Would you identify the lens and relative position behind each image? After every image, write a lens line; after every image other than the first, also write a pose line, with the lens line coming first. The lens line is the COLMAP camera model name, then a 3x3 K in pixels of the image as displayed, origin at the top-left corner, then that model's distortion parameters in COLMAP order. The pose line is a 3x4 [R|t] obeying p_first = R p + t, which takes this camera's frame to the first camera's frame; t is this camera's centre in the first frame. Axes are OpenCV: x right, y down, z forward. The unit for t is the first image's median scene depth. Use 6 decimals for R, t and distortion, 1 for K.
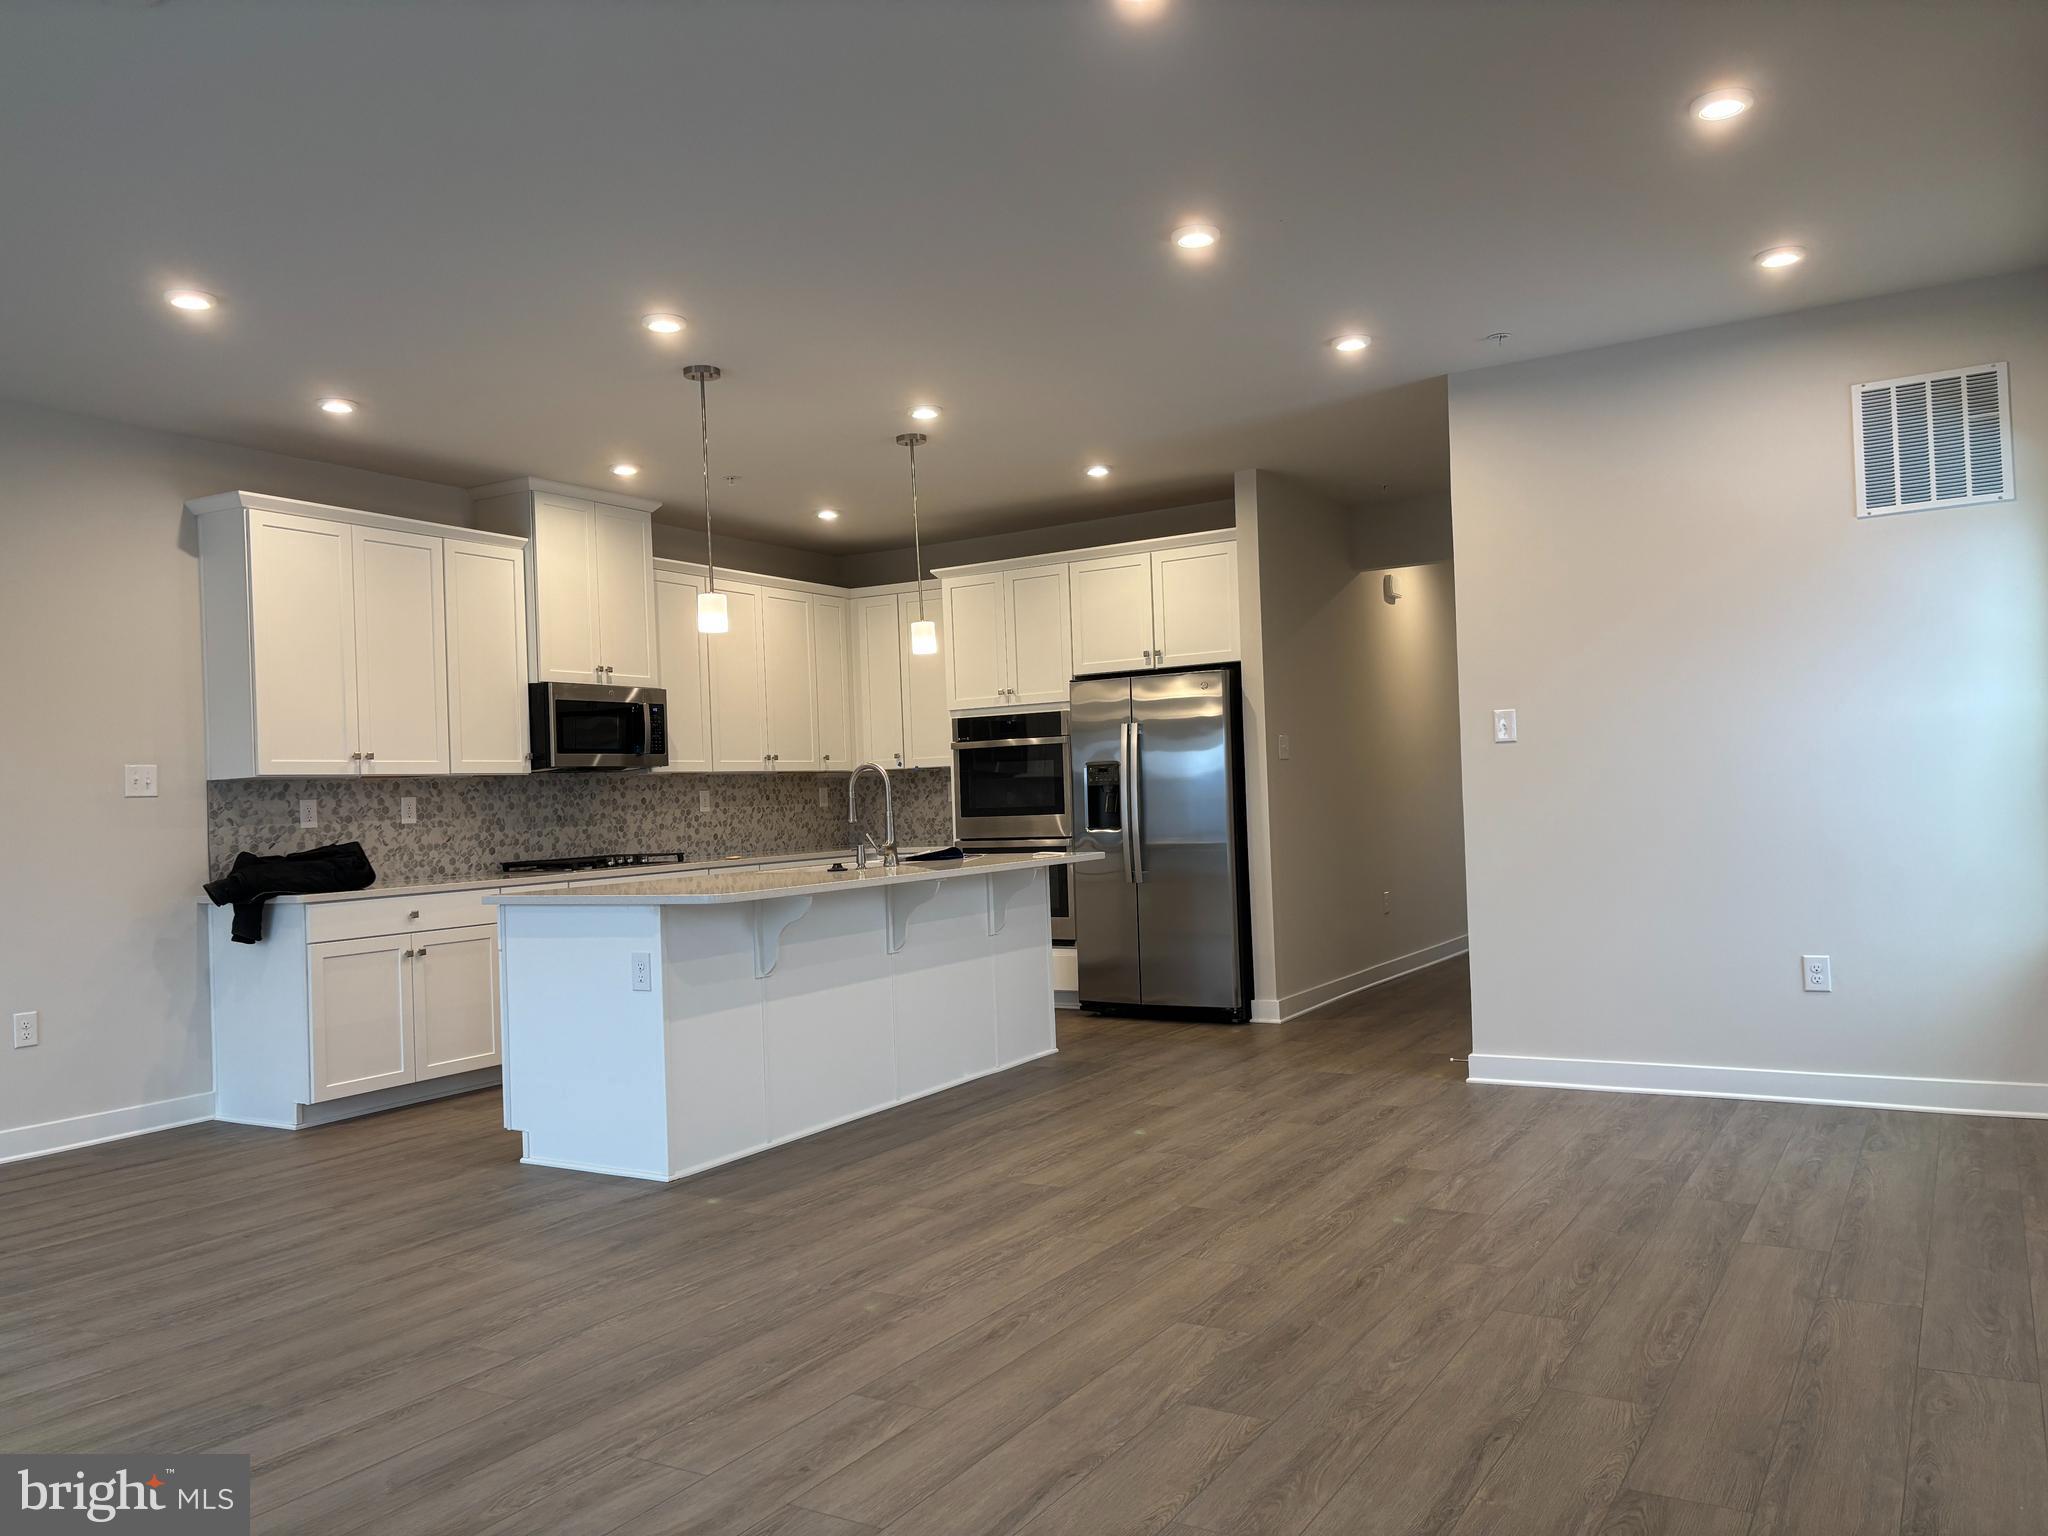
lens RADIAL K [[1533.3, 0, 1027.8], [0, 1533.3, 776.8], [0, 0, 1]] dist [0.057165, -0.051738]
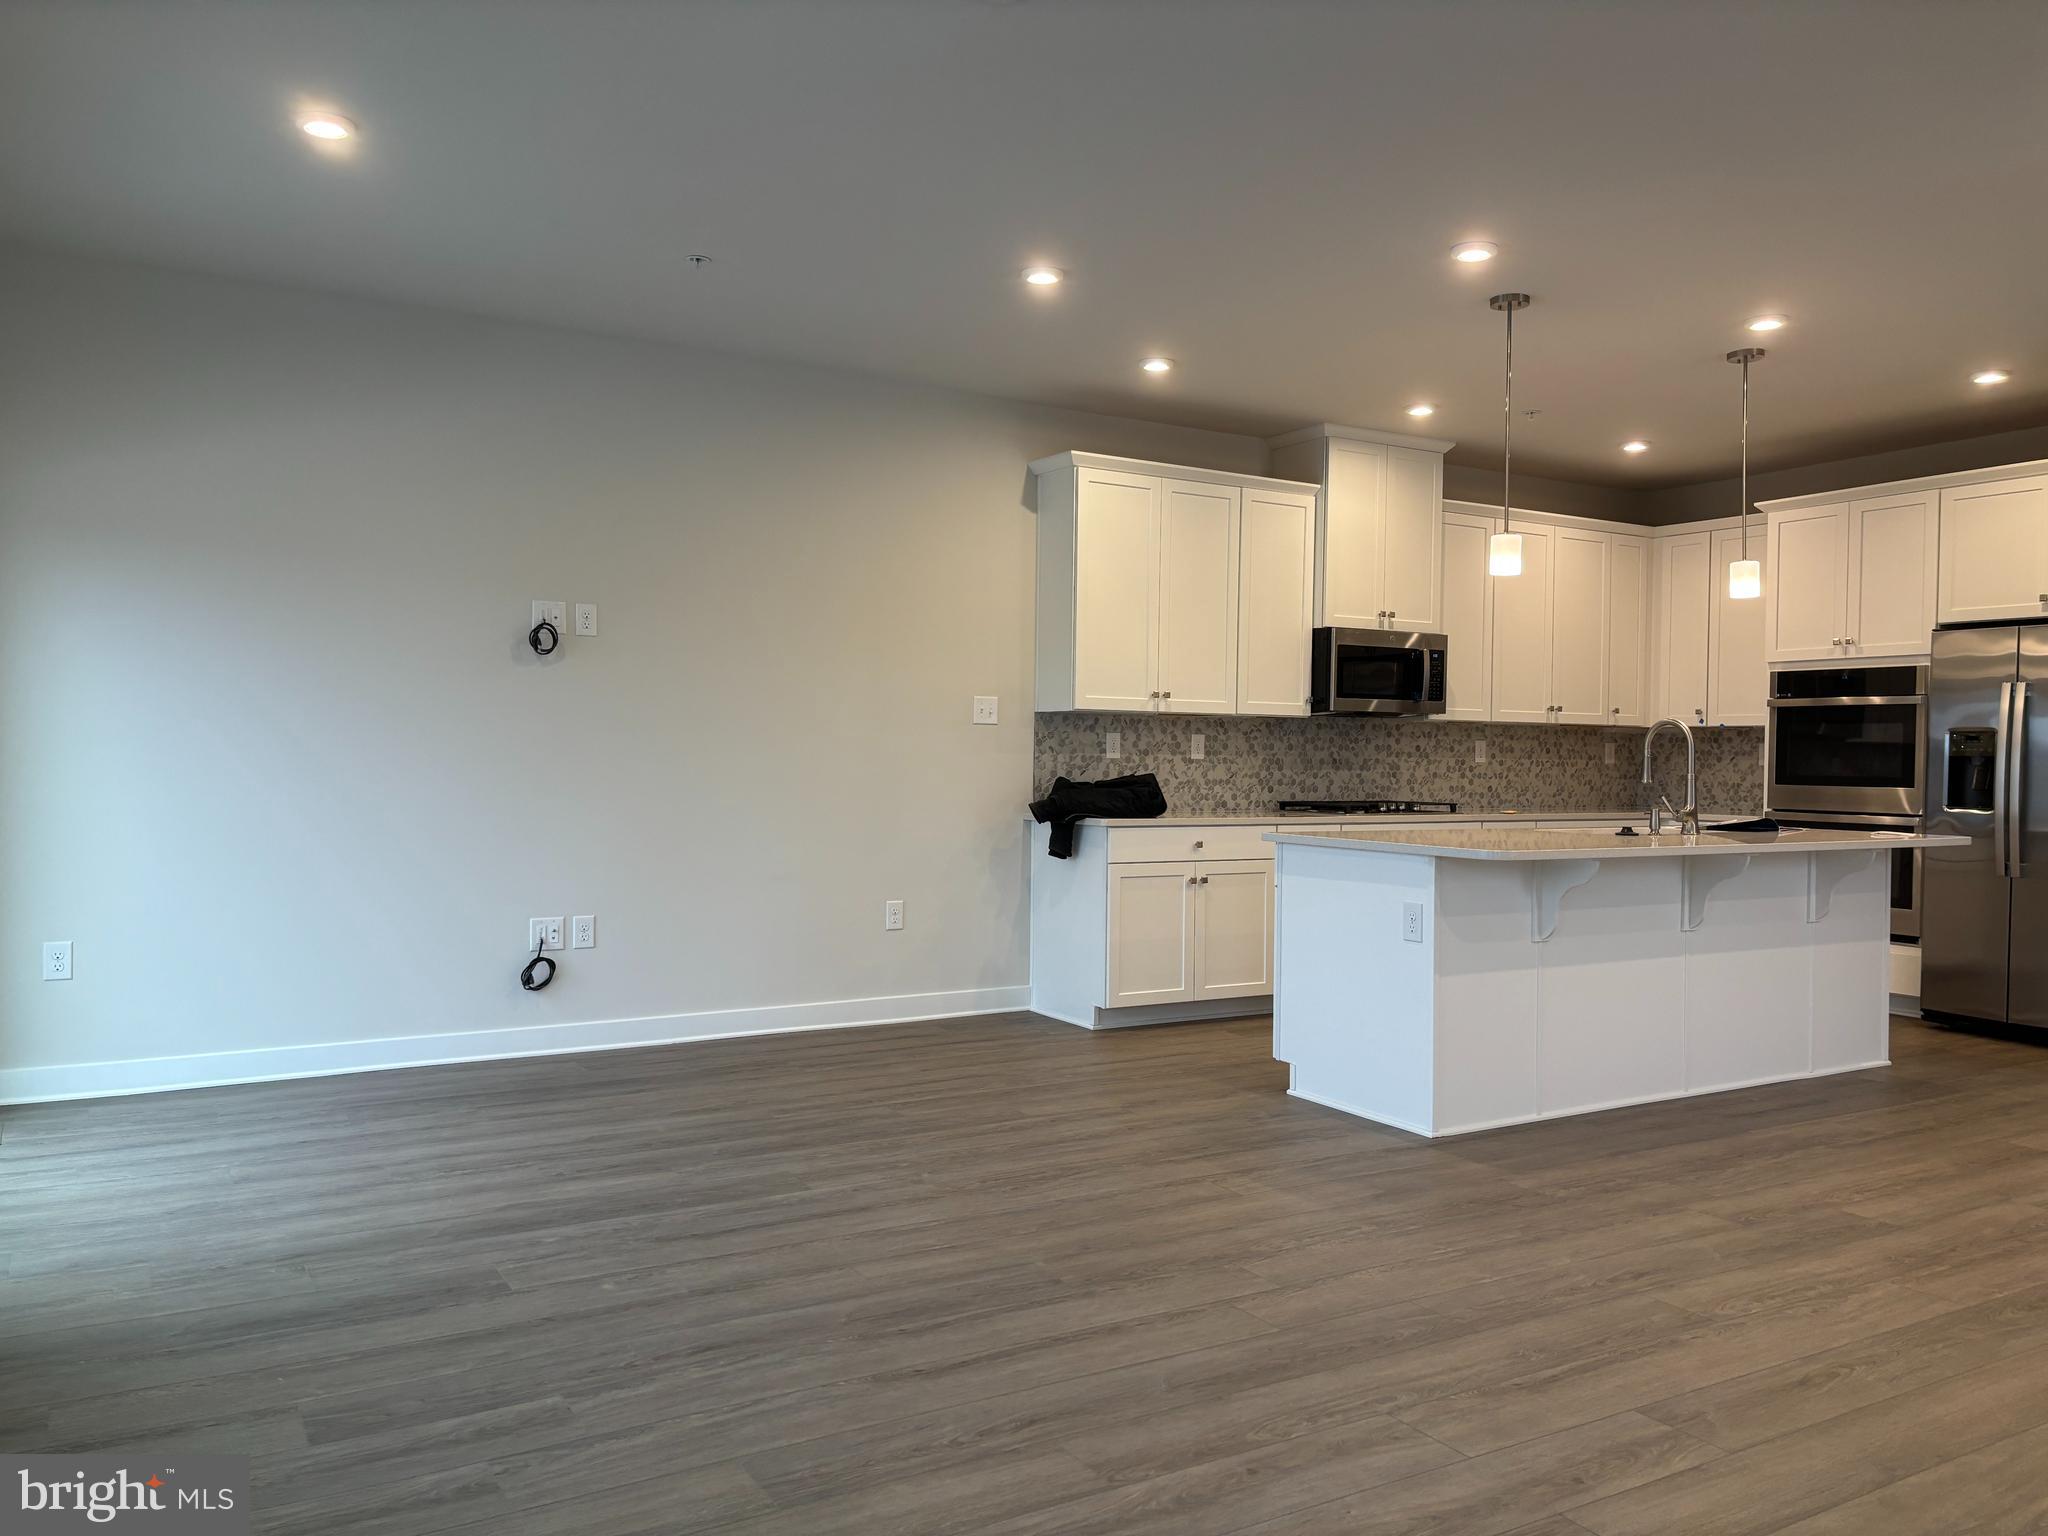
lens RADIAL K [[1533.3, 0, 1027.6], [0, 1533.3, 774.4], [0, 0, 1]] dist [0.057165, -0.051738]
pose [[0.881736, 0.056579, -0.468338, -0.010204], [-0.041092, 0.998220, 0.043229, -0.000026], [0.469950, -0.018872, 0.882491, 0.014977]]
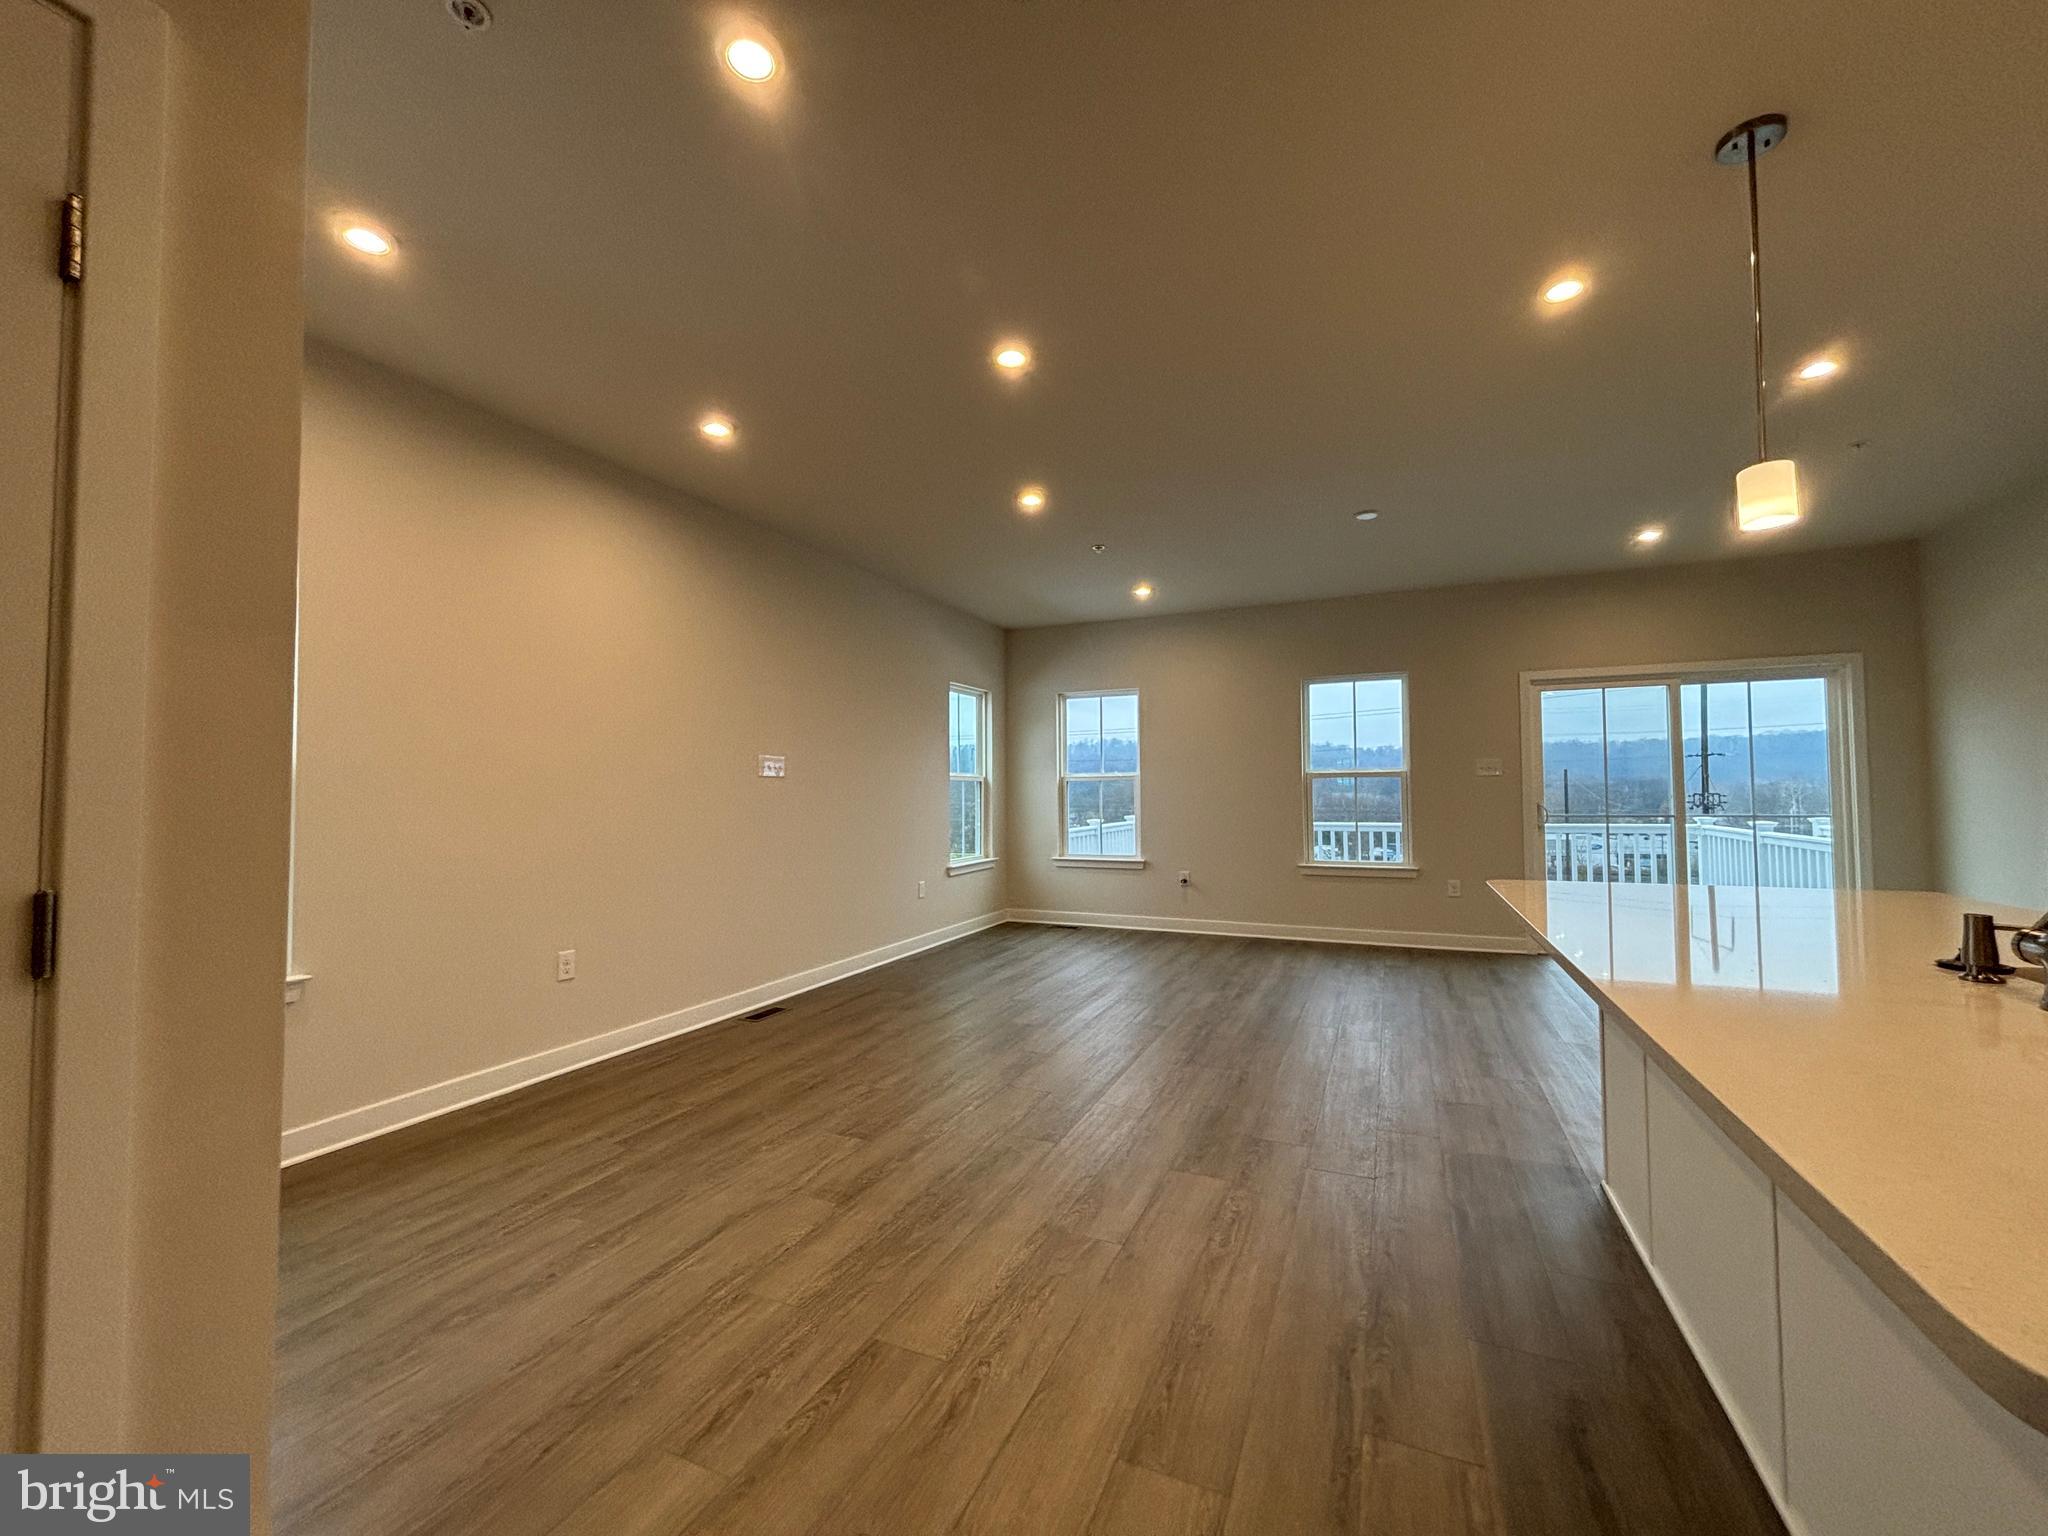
lens RADIAL K [[820.7, 0, 1017.6], [0, 820.7, 767.9], [0, 0, 1]] dist [-0.003262, -0.001929]
pose [[-0.991672, 0.040554, -0.122242, 0.152763], [0.046444, 0.997874, -0.045728, 0.009342], [0.120127, -0.051025, -0.991446, 1.266274]]
